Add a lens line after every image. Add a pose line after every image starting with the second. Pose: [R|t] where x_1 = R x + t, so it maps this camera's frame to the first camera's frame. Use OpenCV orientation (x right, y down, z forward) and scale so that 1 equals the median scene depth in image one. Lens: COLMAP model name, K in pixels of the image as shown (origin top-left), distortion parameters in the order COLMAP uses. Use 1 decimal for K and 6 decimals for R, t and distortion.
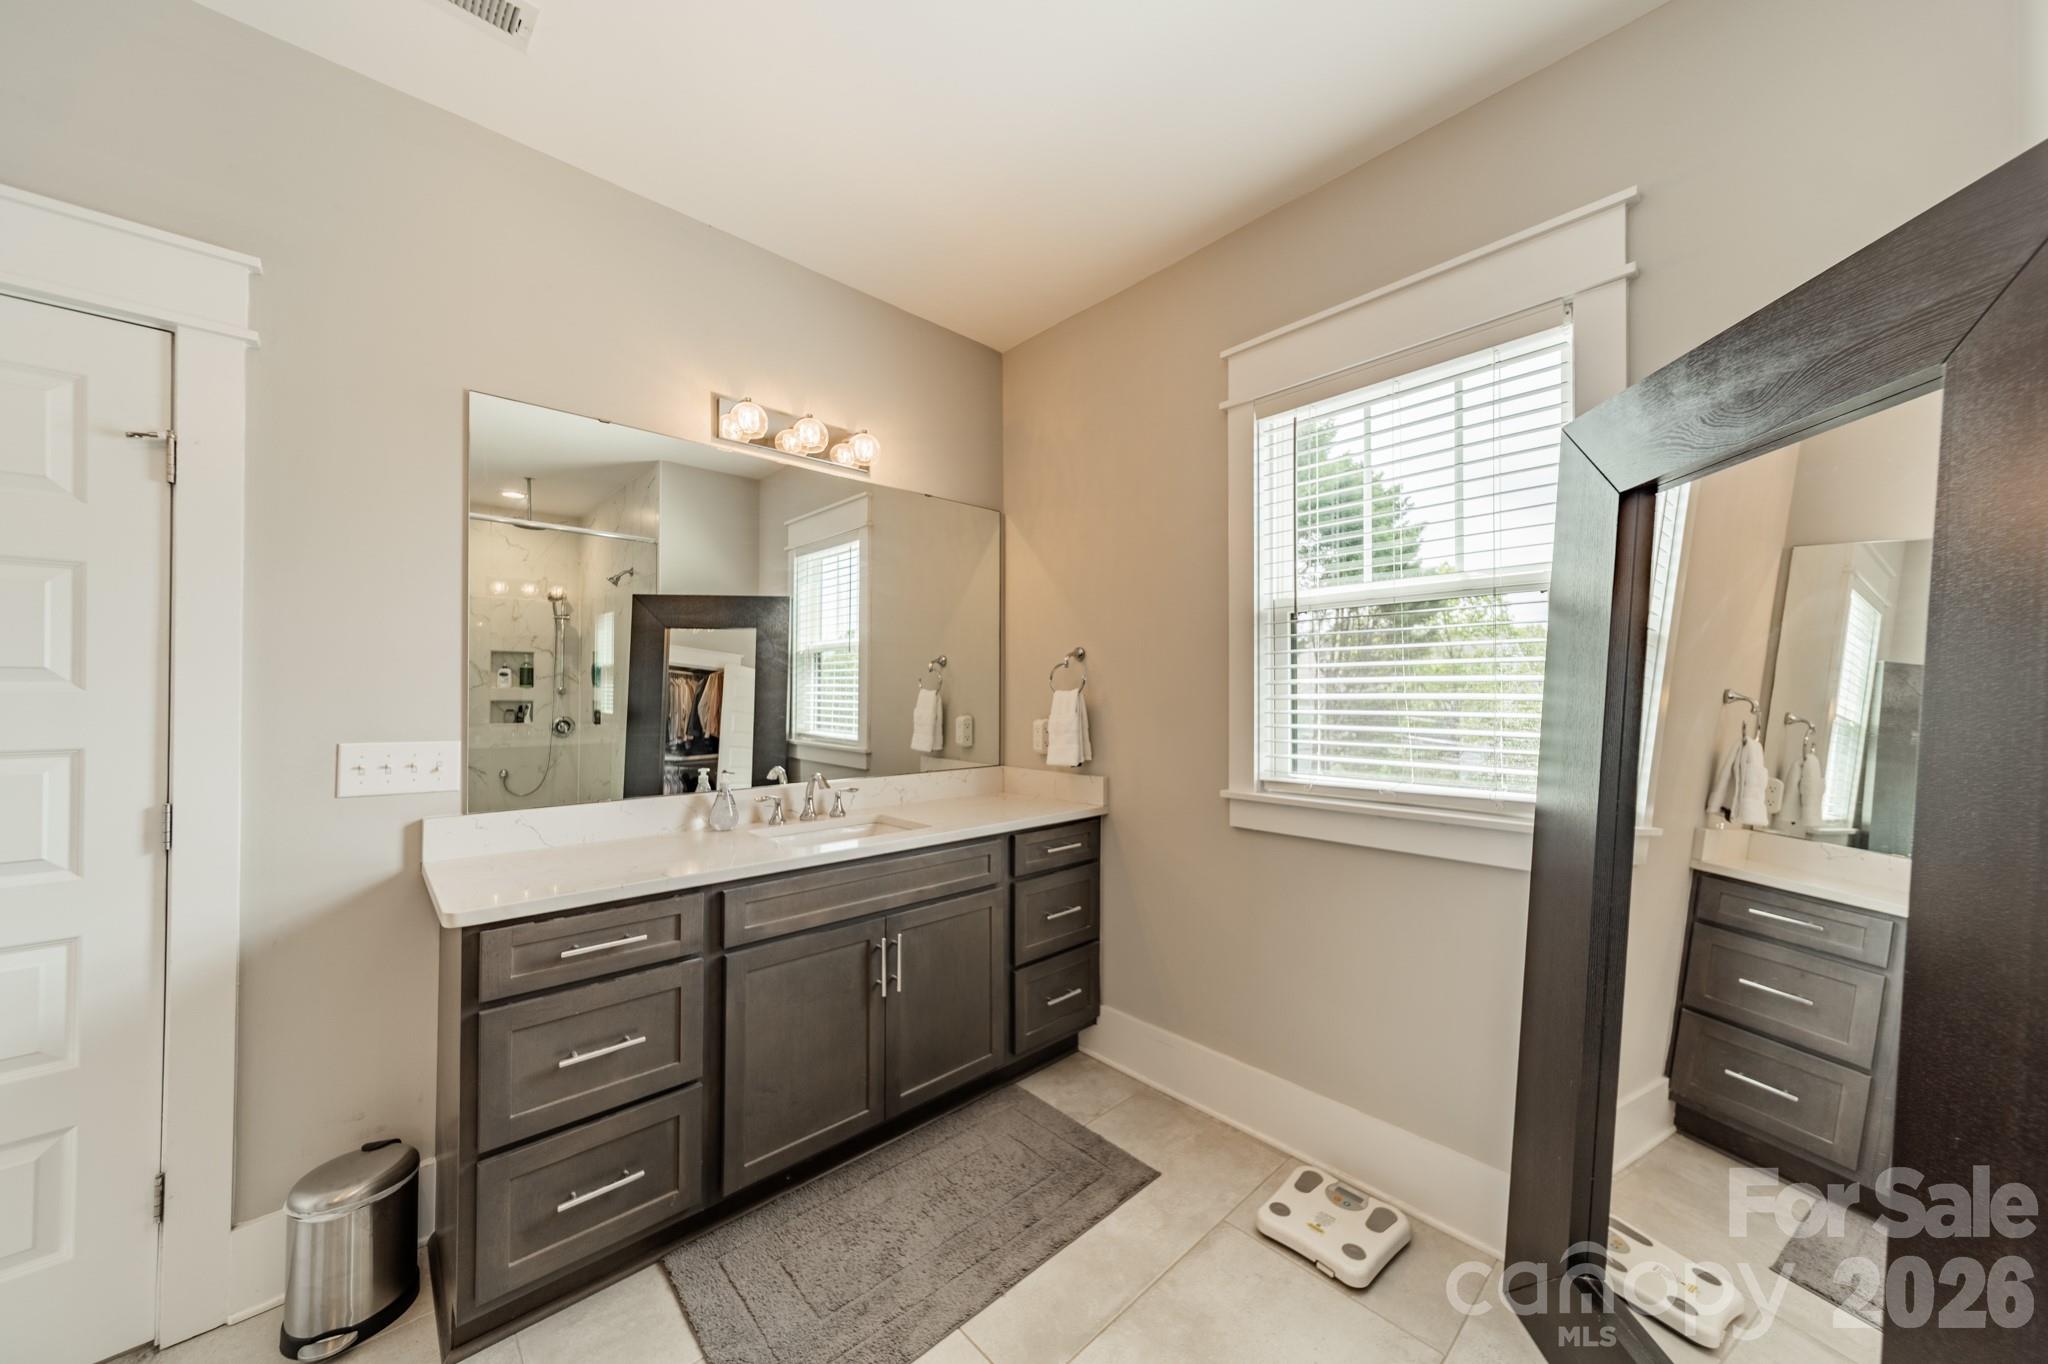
lens RADIAL K [[714.6, 0, 1028.7], [0, 714.6, 687.2], [0, 0, 1]] dist [0.000526, 0.000144]
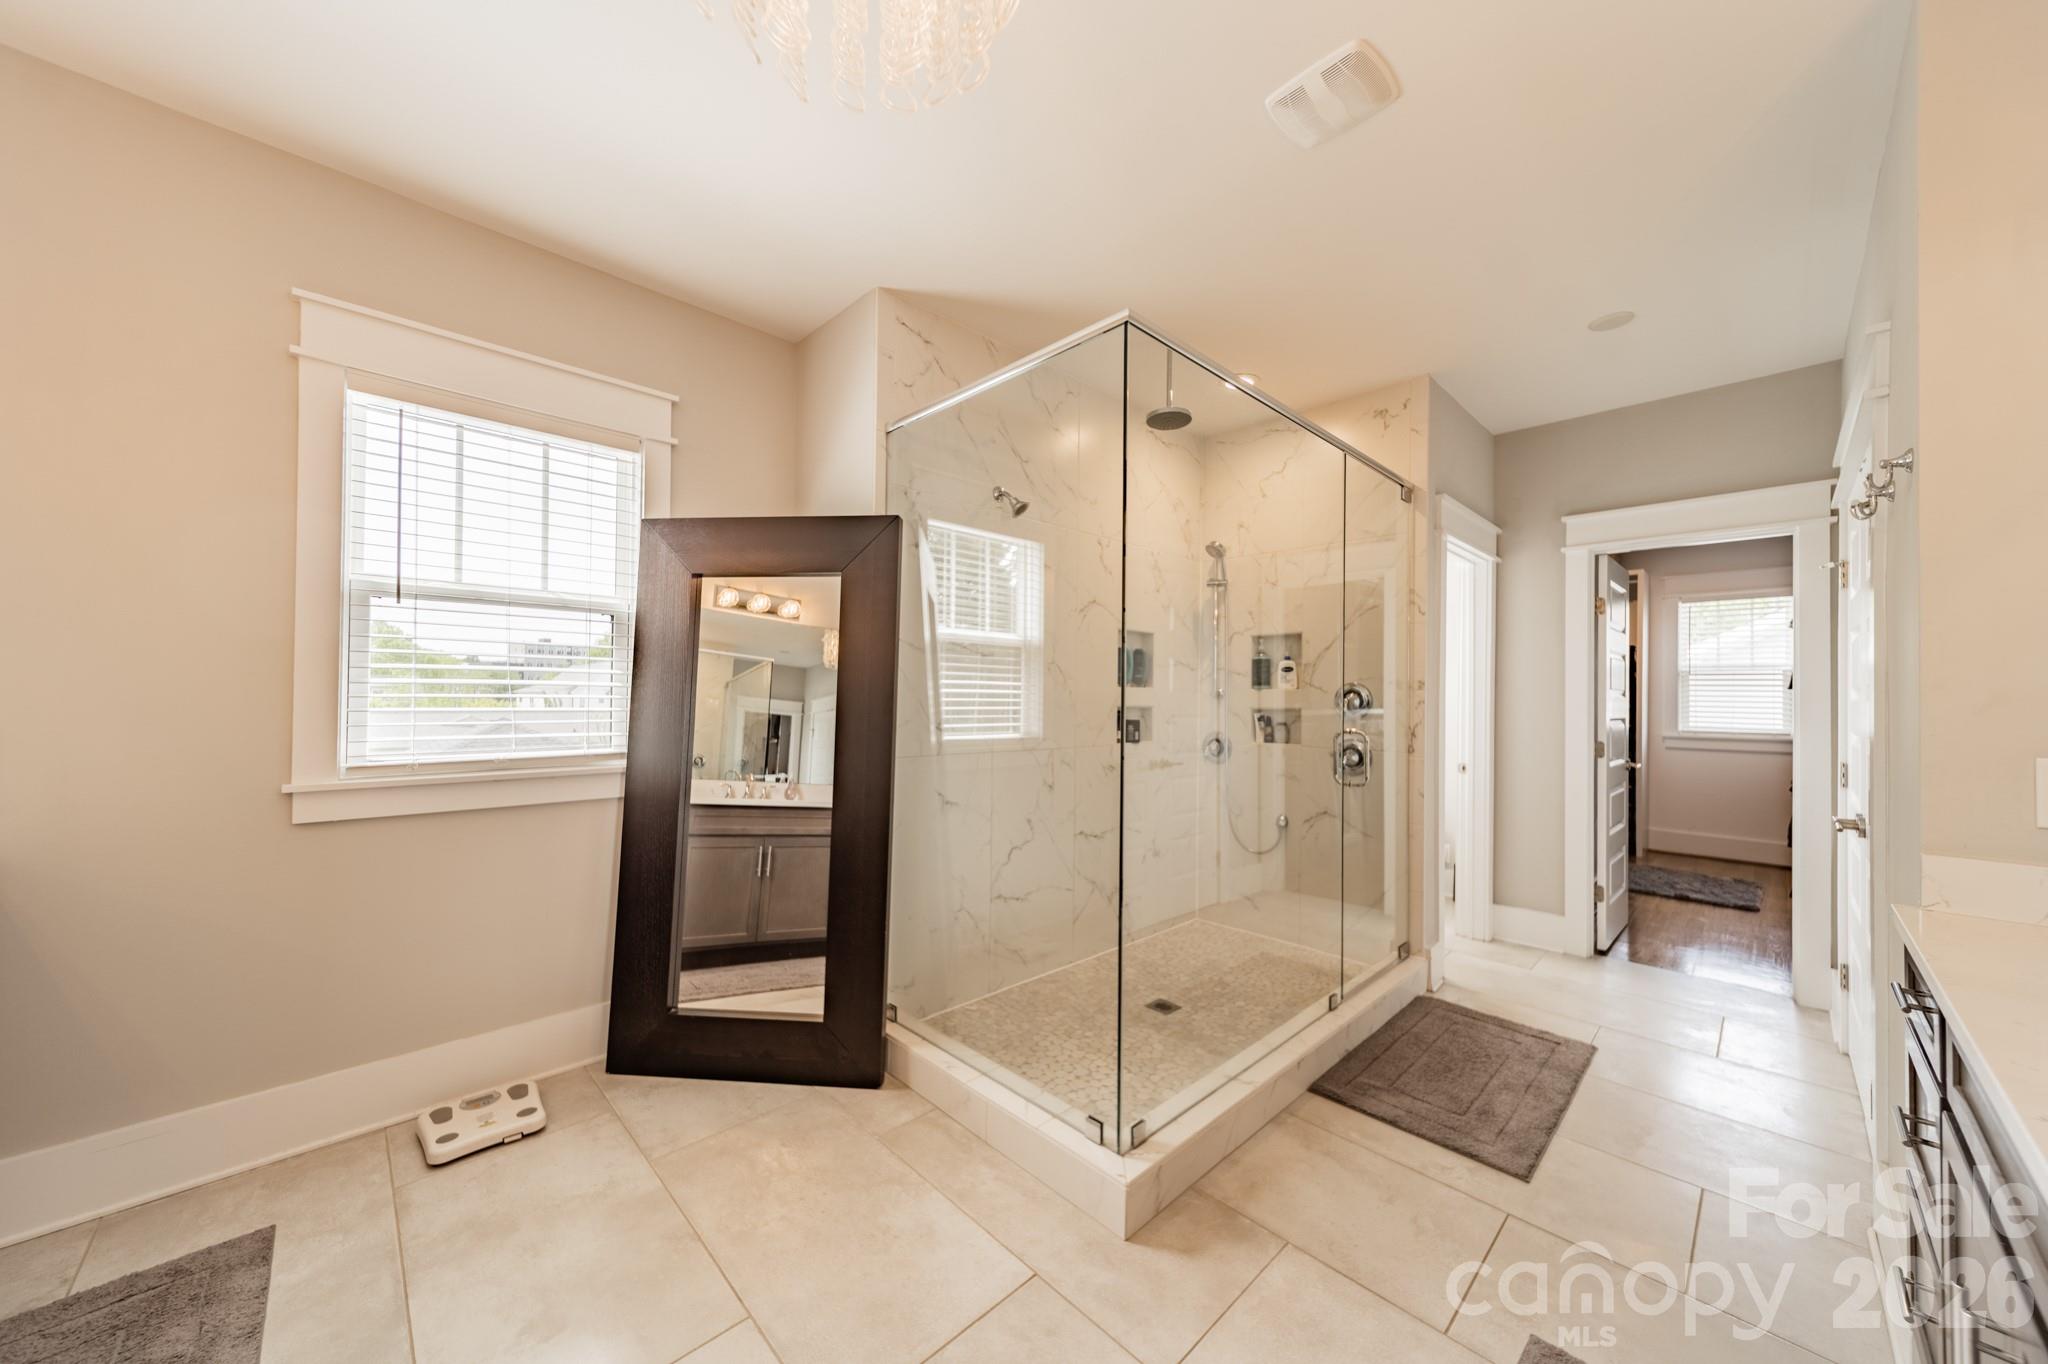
lens RADIAL K [[714.6, 0, 1028.7], [0, 714.6, 687.2], [0, 0, 1]] dist [0.000526, 0.000144]
pose [[-0.017302, 0.012757, 0.999769, -0.743519], [-0.021418, 0.999684, -0.013126, 0.019180], [-0.999621, -0.021640, -0.017023, 0.117168]]
